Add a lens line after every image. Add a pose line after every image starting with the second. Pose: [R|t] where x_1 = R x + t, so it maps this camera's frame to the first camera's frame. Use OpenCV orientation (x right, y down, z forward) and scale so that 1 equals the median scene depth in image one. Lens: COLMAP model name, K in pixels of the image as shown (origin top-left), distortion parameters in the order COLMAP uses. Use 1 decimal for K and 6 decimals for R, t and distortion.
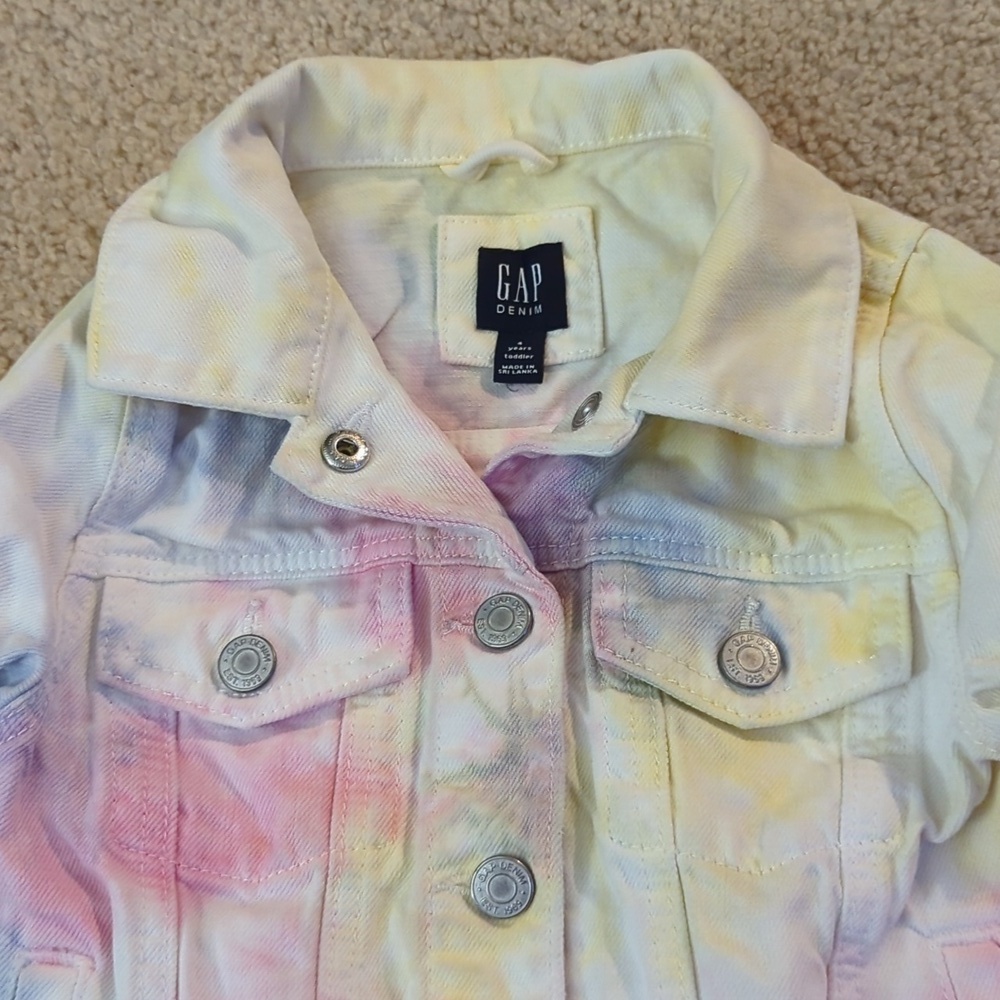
lens RADIAL K [[1572.4, 0, 500.0], [0, 1572.4, 500.0], [0, 0, 1]] dist [0.158129, -0.596140]
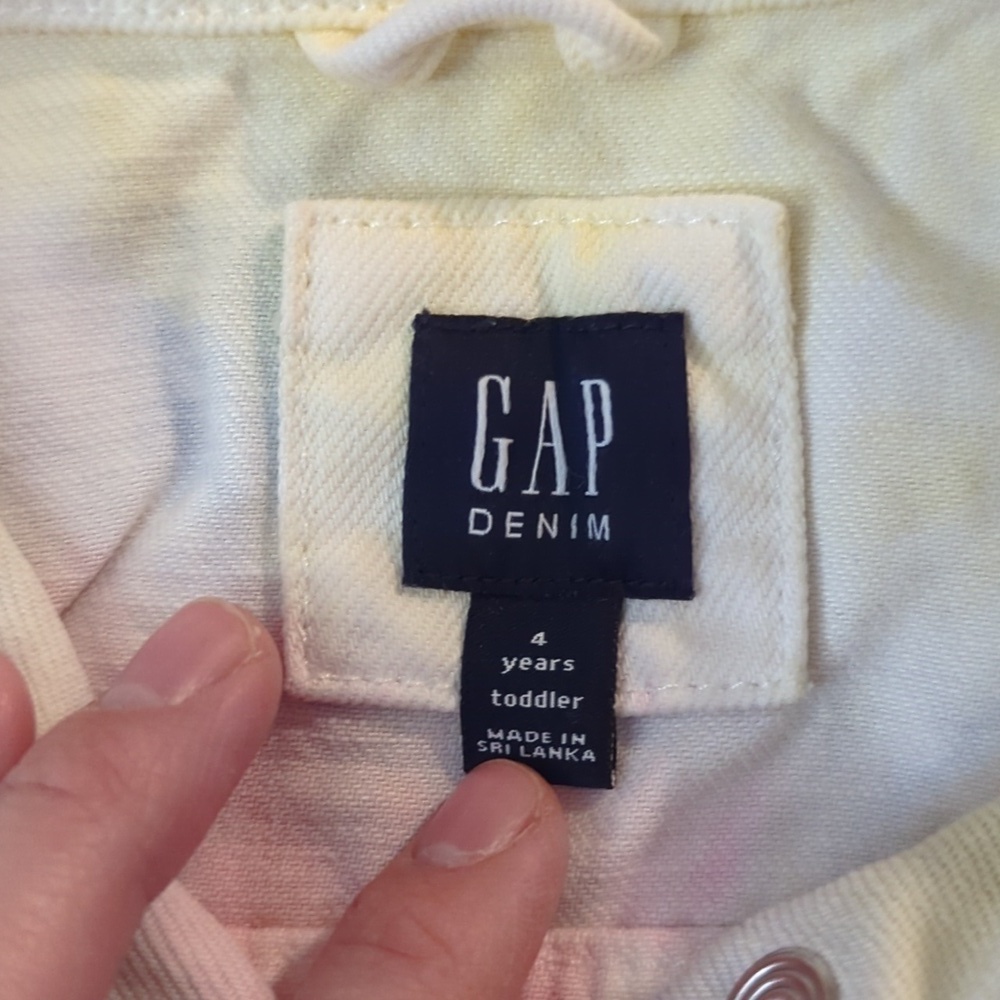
lens RADIAL K [[1579.4, 0, 500.0], [0, 1579.4, 500.0], [0, 0, 1]] dist [0.000546, -0.140016]
pose [[0.999501, 0.023868, 0.020712, -0.002350], [-0.027434, 0.980663, 0.193770, -0.198414], [-0.015686, -0.194242, 0.980828, 0.738064]]
